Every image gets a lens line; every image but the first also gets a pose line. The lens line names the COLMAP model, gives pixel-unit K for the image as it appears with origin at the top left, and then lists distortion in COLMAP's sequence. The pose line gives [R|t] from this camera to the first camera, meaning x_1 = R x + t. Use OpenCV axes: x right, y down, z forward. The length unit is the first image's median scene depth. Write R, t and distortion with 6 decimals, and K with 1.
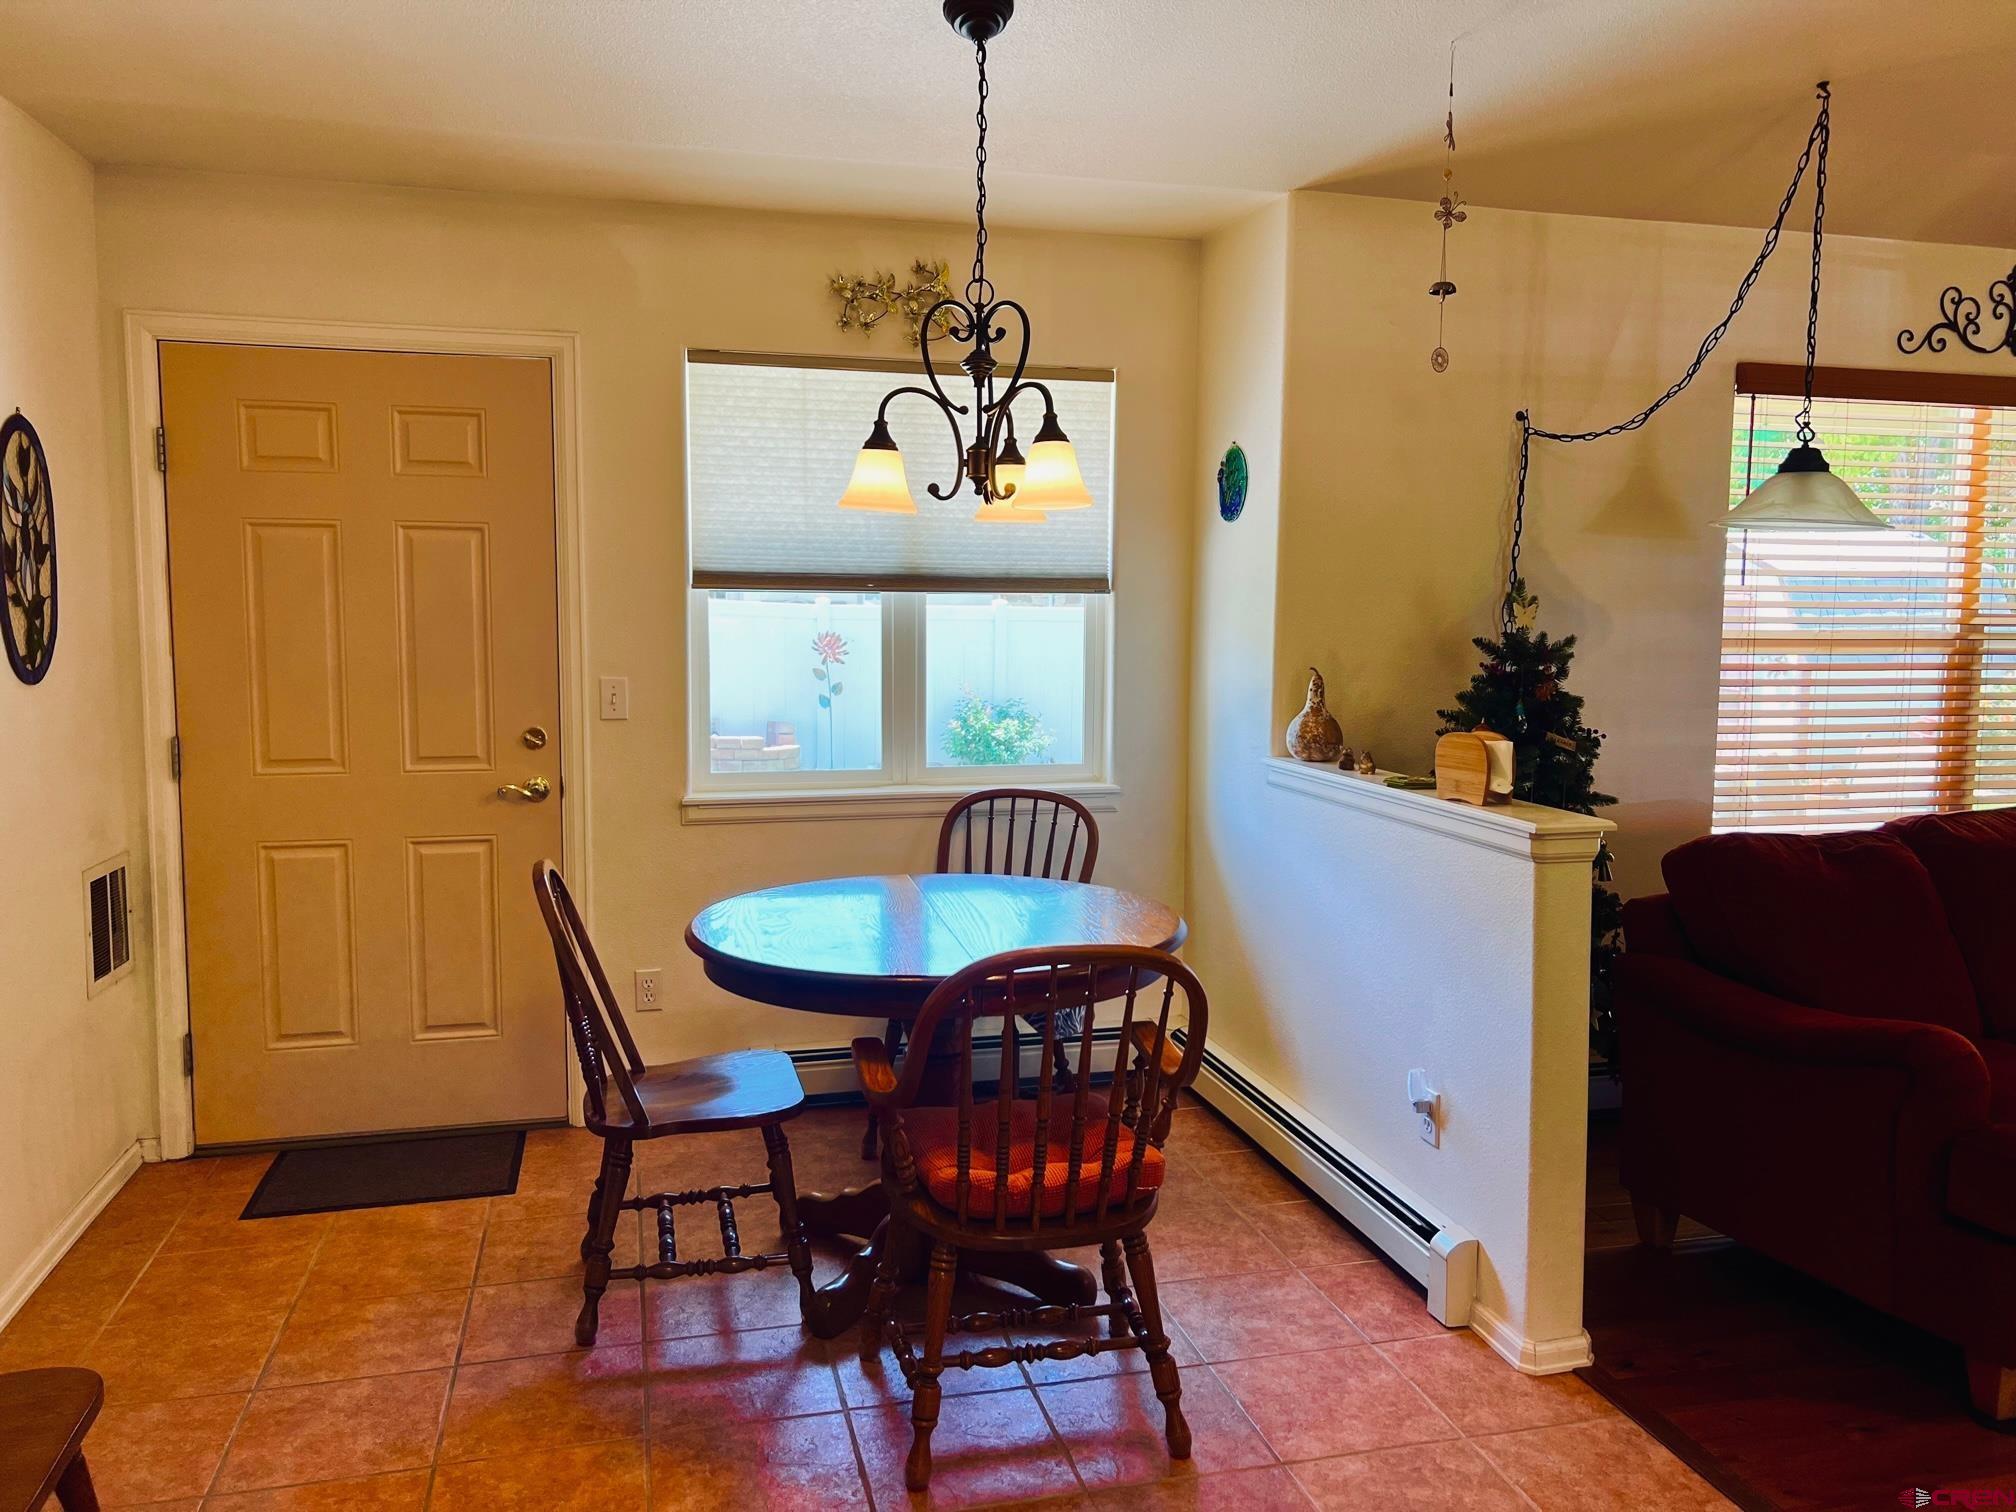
lens RADIAL K [[1525.6, 0, 1017.9], [0, 1525.6, 746.8], [0, 0, 1]] dist [0.044844, -0.047937]
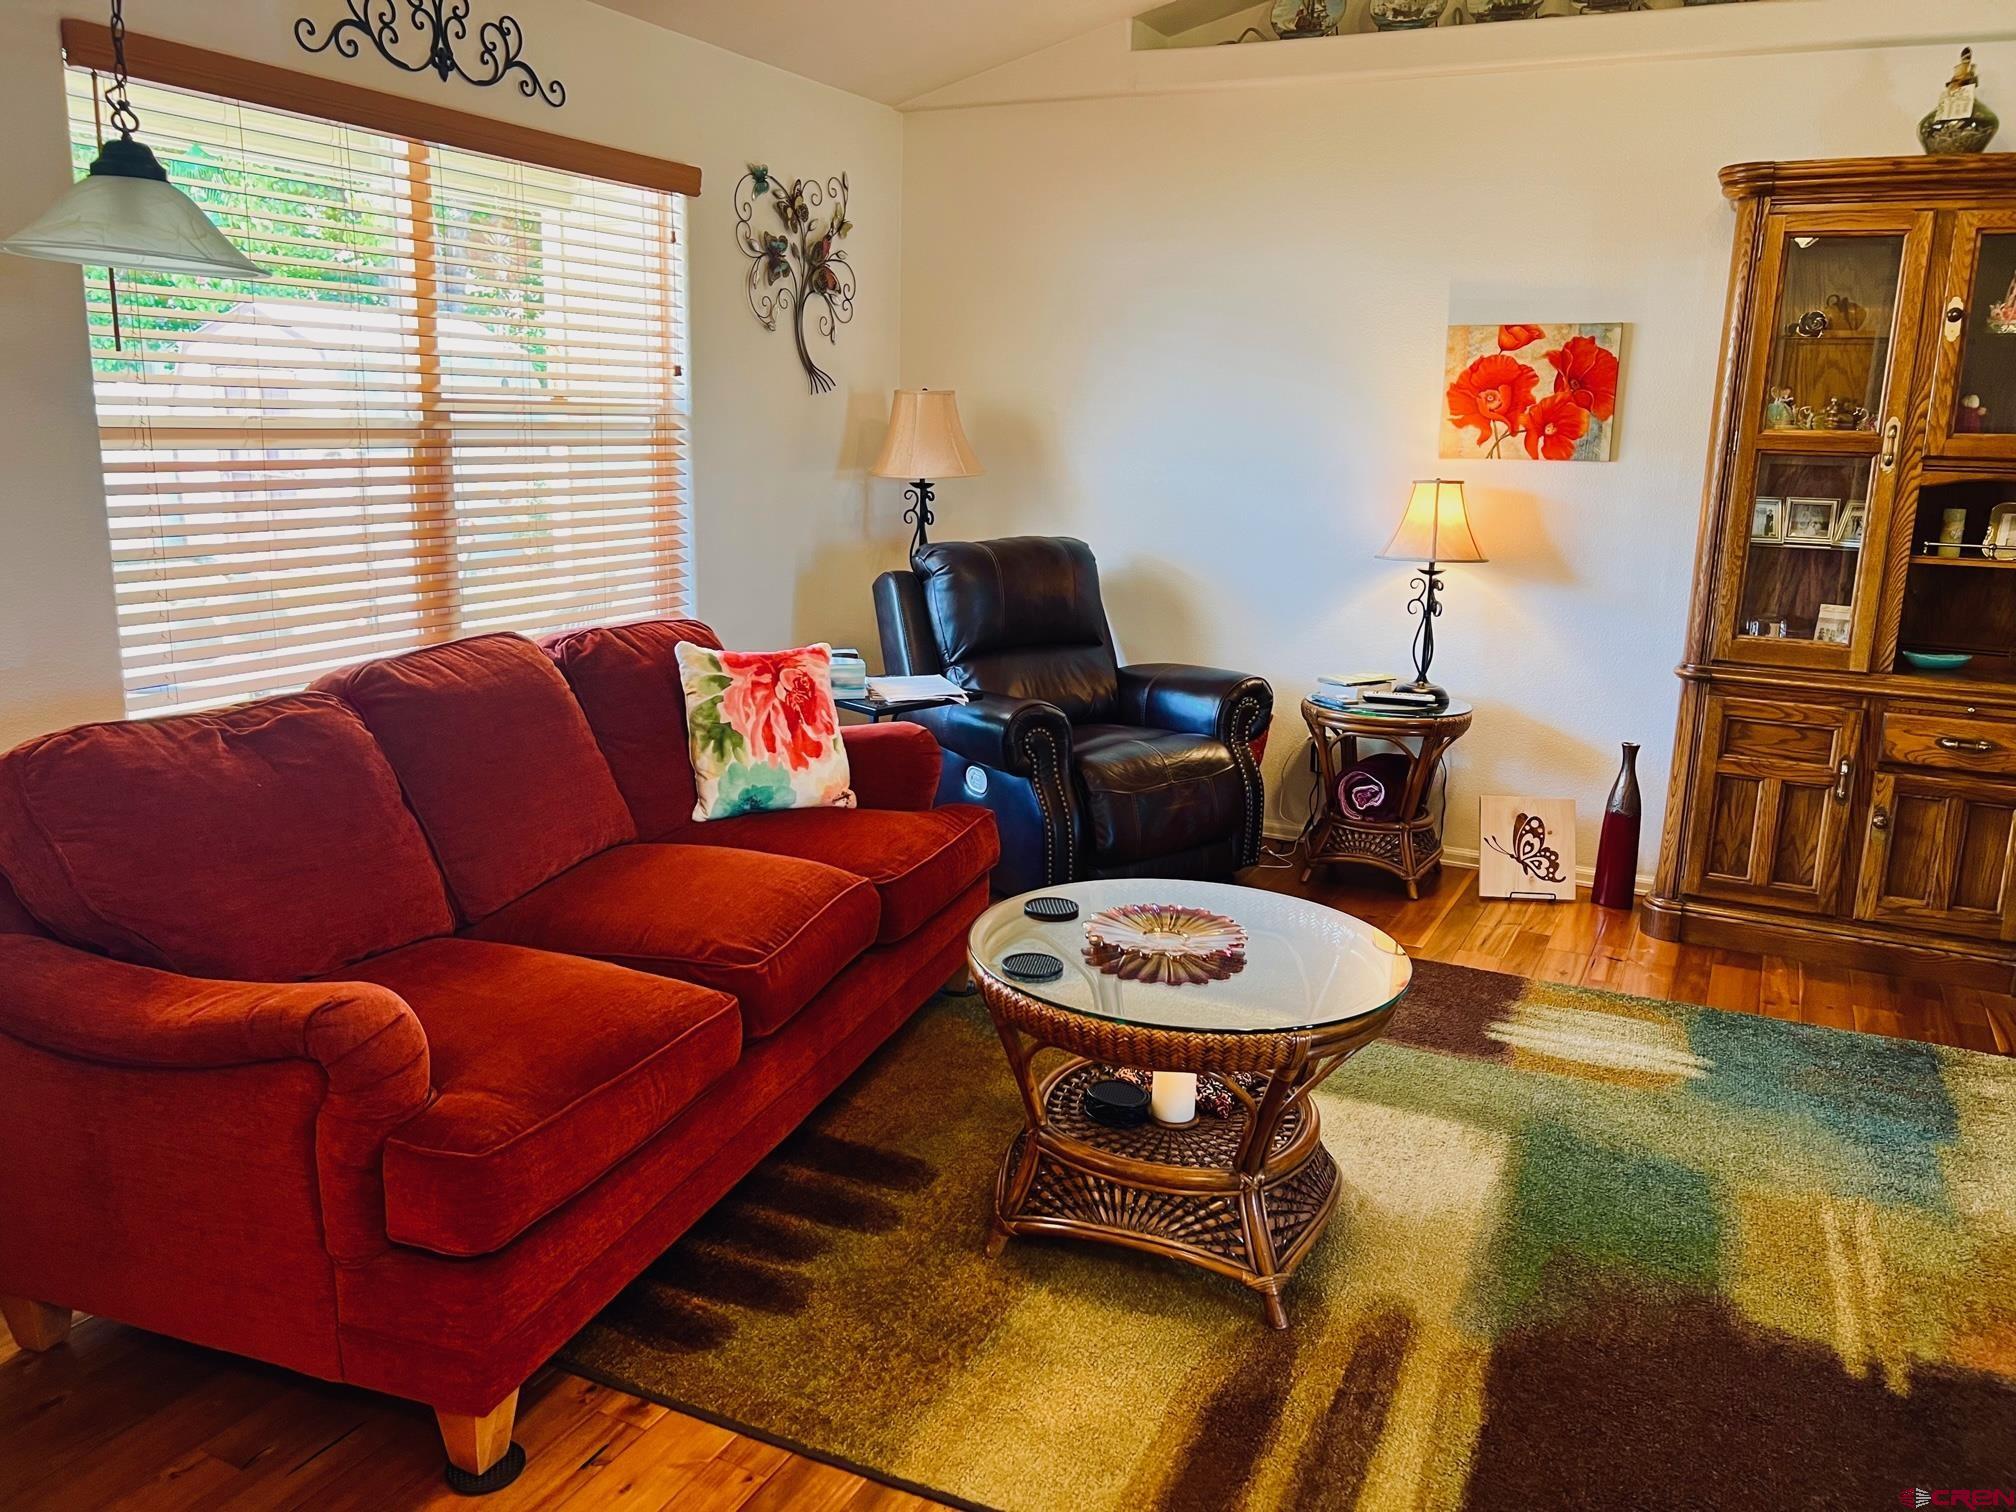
lens RADIAL K [[1525.6, 0, 1027.7], [0, 1525.6, 737.1], [0, 0, 1]] dist [0.044844, -0.047937]
pose [[0.655262, -0.147830, 0.740795, 0.189335], [0.047452, 0.986783, 0.154945, -0.018860], [-0.753910, -0.066377, 0.653616, 0.200774]]
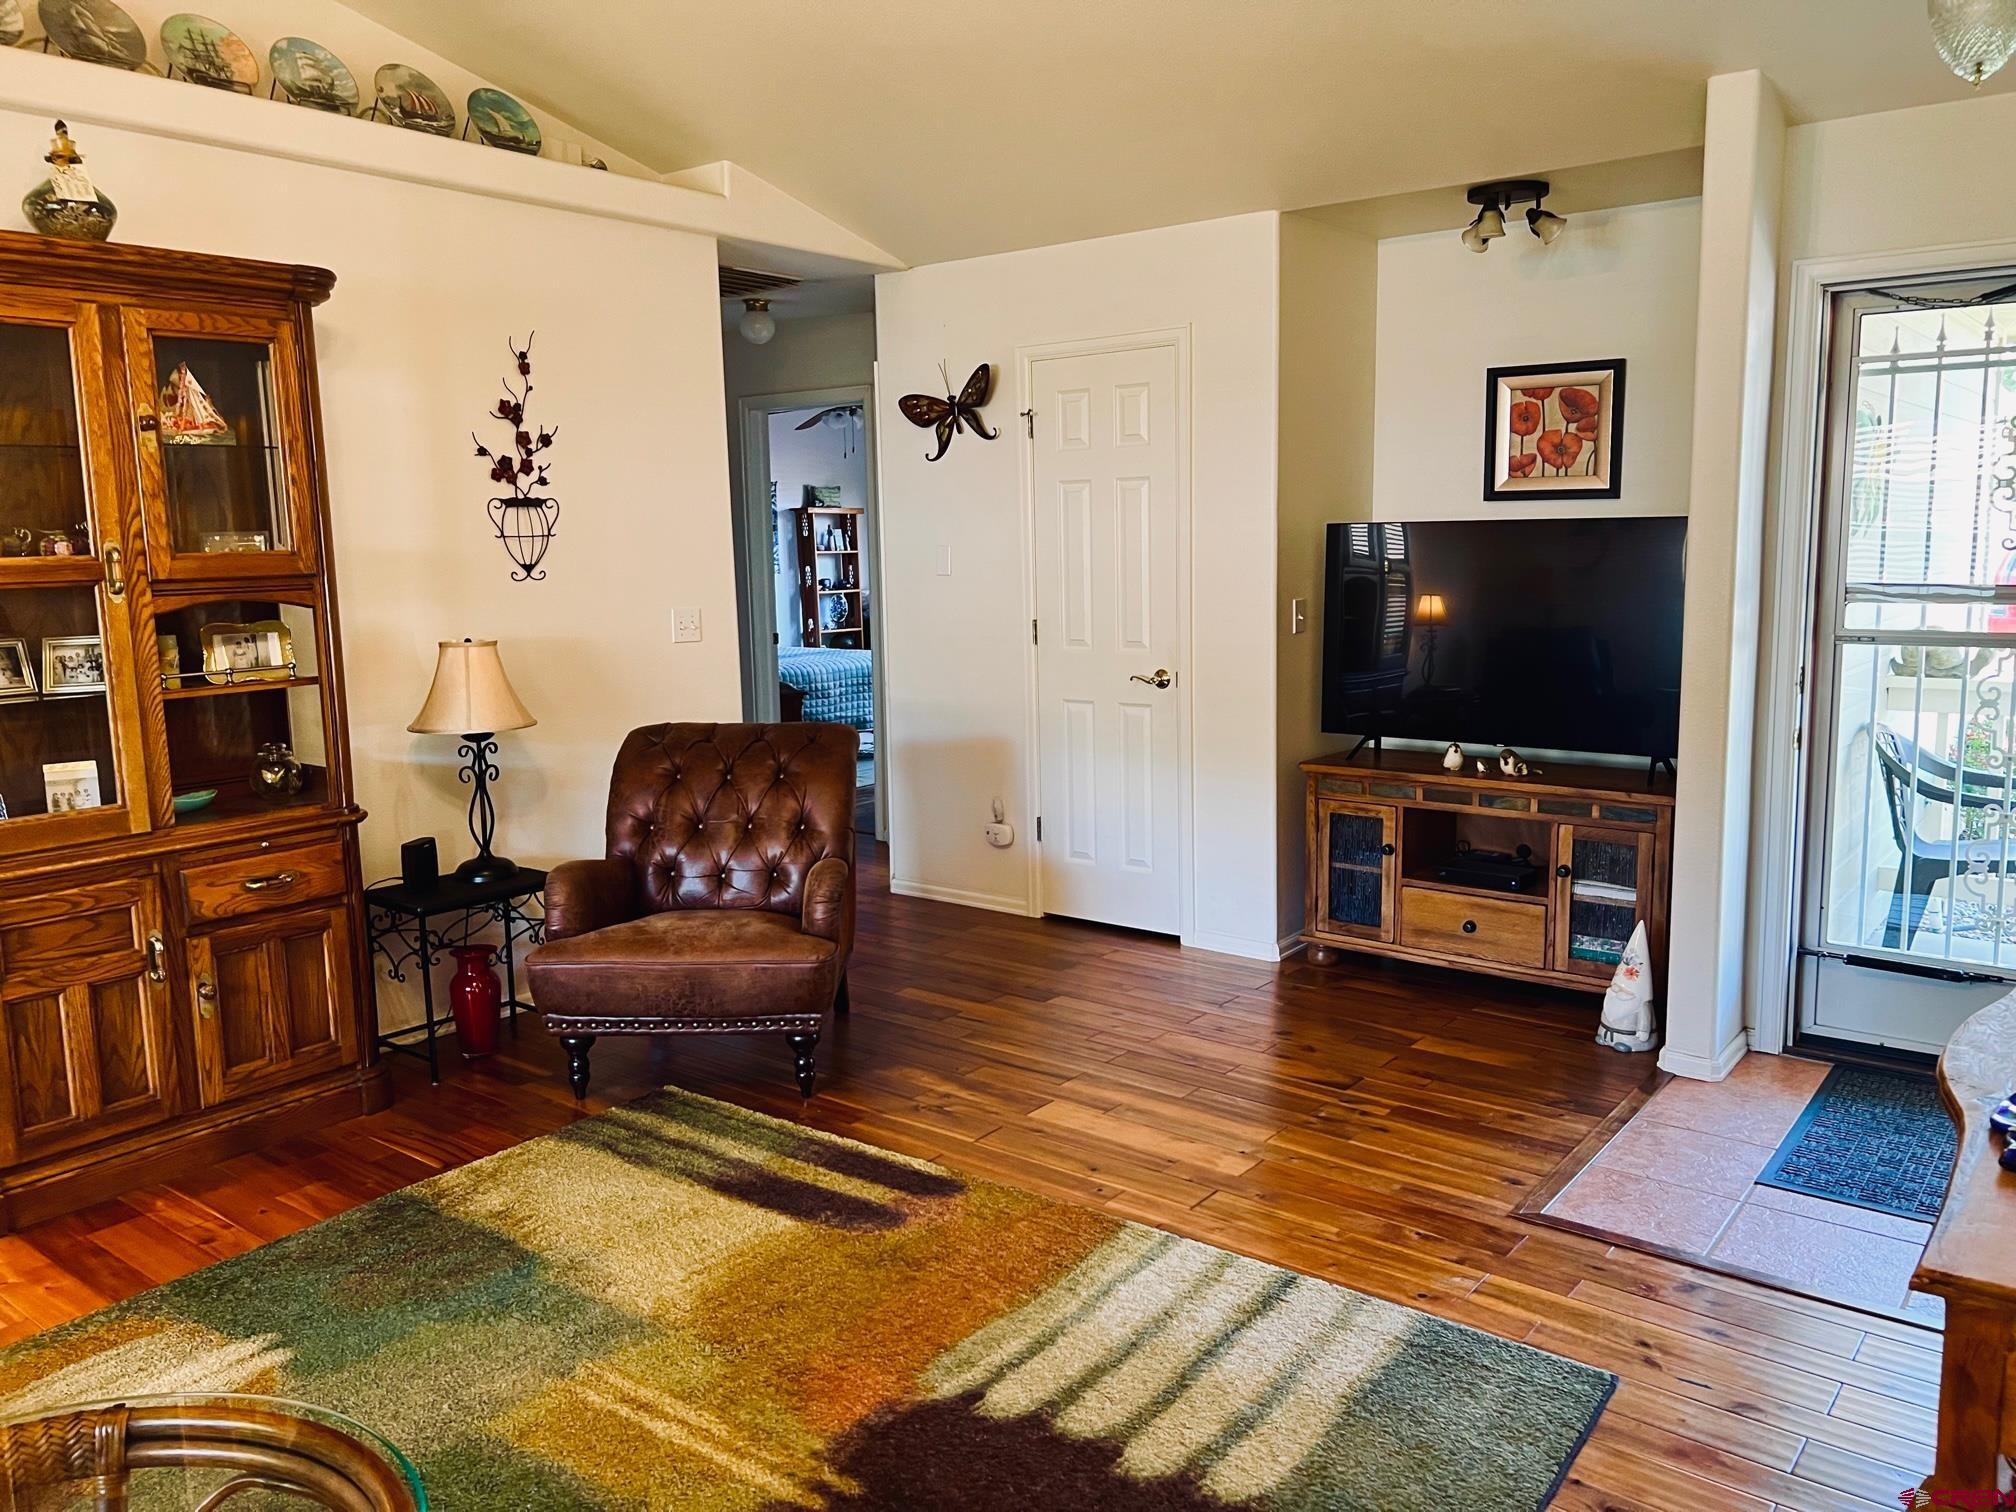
lens RADIAL K [[1525.6, 0, 1013.3], [0, 1525.6, 741.5], [0, 0, 1]] dist [0.044844, -0.047937]
pose [[-0.598479, -0.109375, 0.793637, 0.321722], [0.088646, 0.975513, 0.201288, -0.056196], [-0.796219, 0.190820, -0.574128, 0.525754]]
